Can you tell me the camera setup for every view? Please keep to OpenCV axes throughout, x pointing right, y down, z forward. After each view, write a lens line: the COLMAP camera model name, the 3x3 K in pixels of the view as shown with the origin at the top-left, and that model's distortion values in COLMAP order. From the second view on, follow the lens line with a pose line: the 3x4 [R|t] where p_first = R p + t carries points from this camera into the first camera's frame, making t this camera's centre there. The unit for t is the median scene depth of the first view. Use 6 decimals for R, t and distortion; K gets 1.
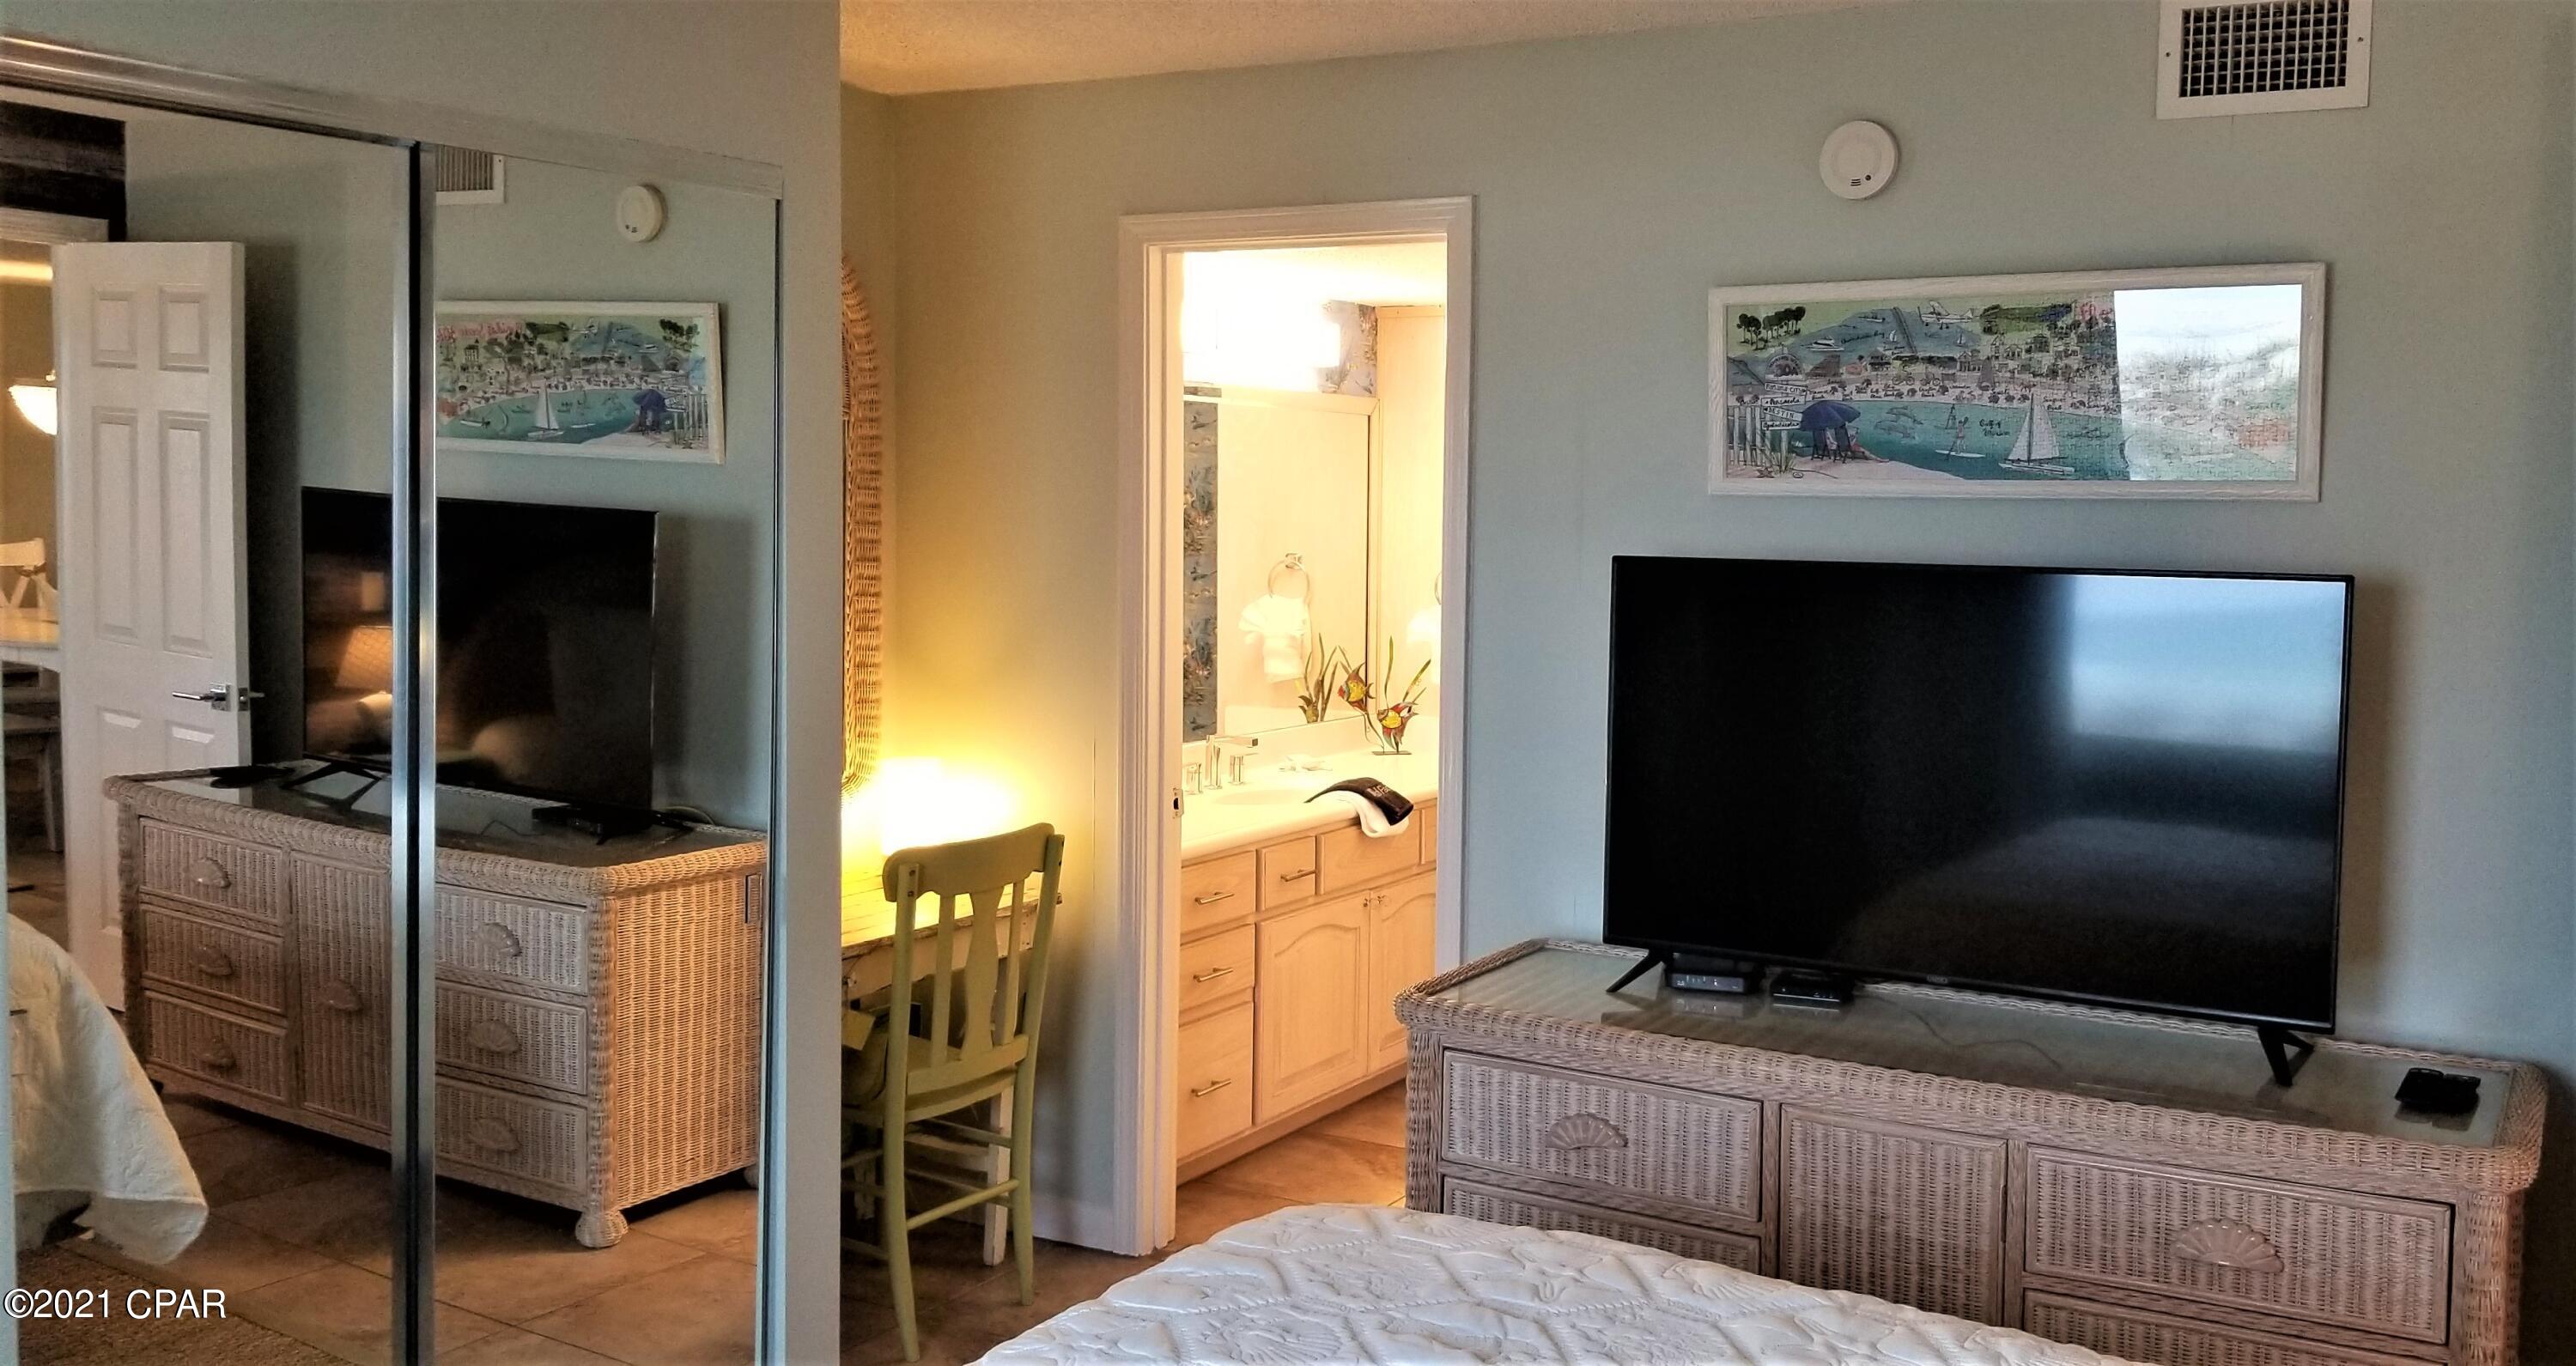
lens RADIAL K [[2151.7, 0, 1290.9], [0, 2151.7, 678.9], [0, 0, 1]] dist [-0.001464, 0.000000]
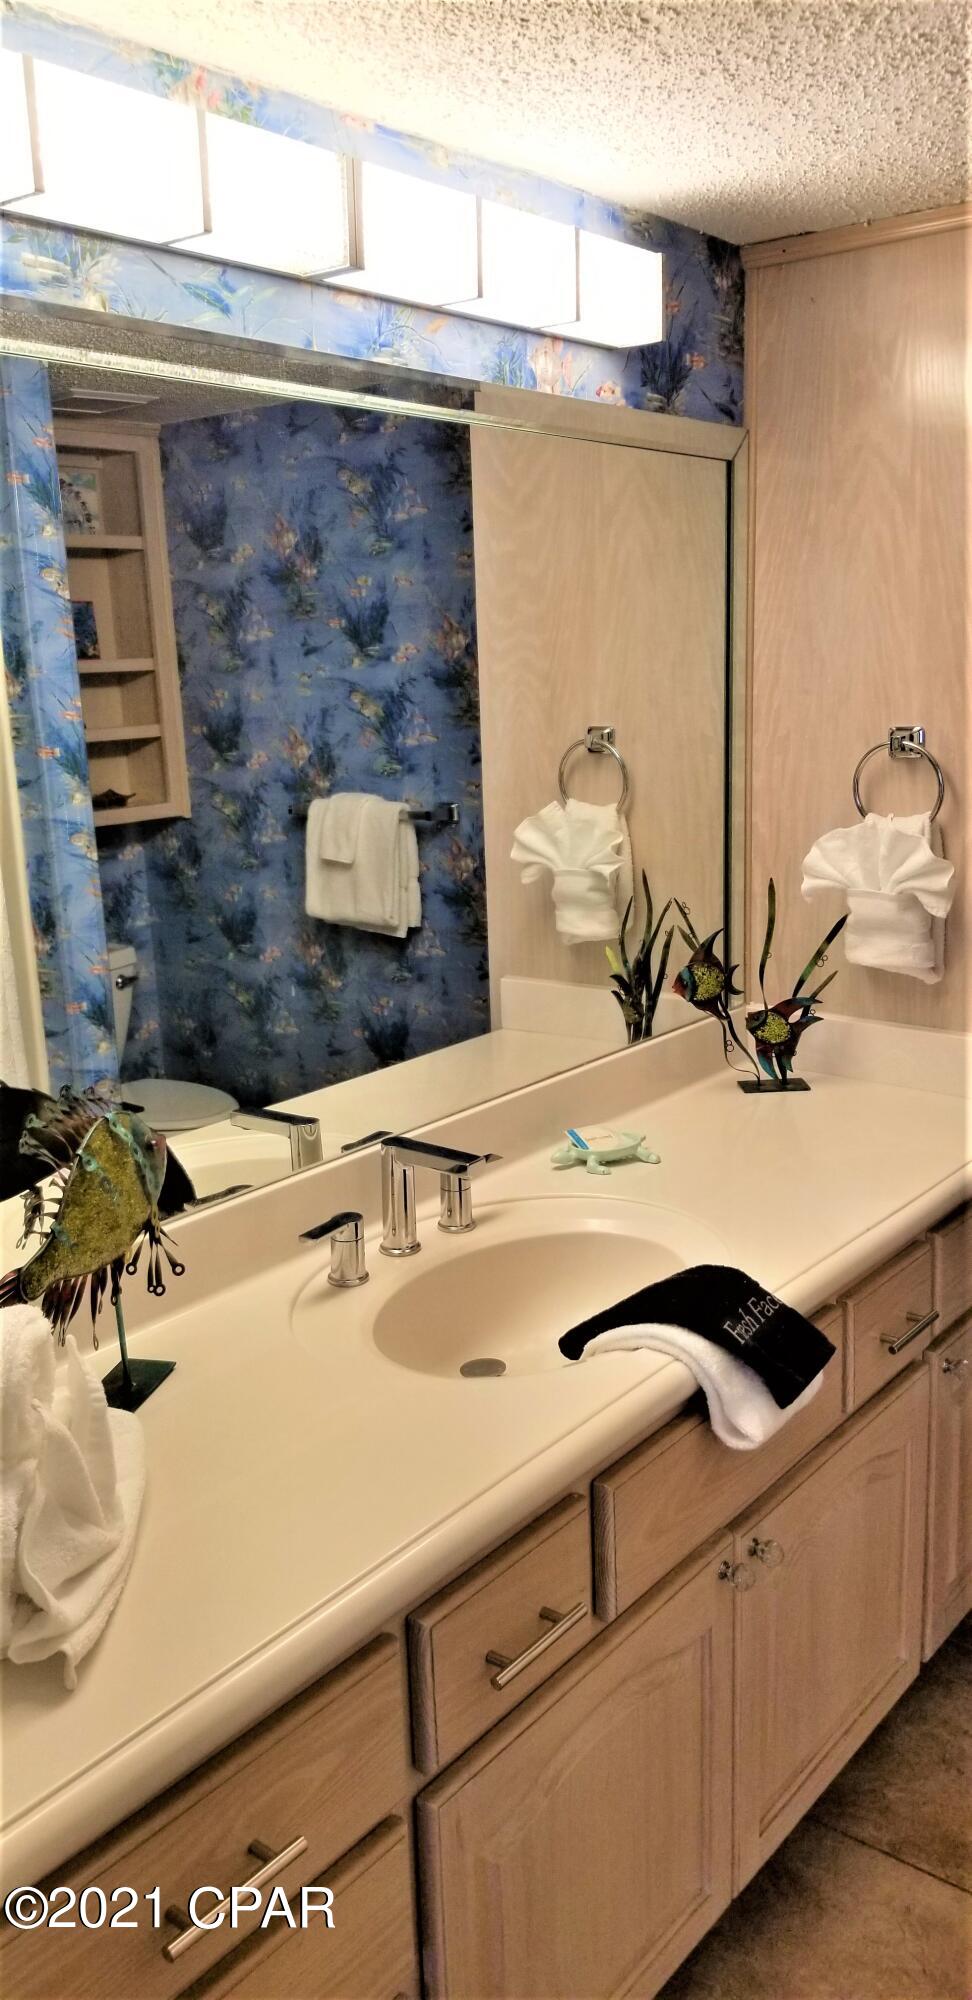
lens RADIAL K [[1481.3, 0, 486.3], [0, 1481.3, 1011.7], [0, 0, 1]] dist [0.013265, 0.000337]
pose [[0.990739, -0.011272, -0.135313, 0.025281], [0.031548, 0.988387, 0.148647, -0.044605], [0.132066, -0.151539, 0.979589, 0.615365]]
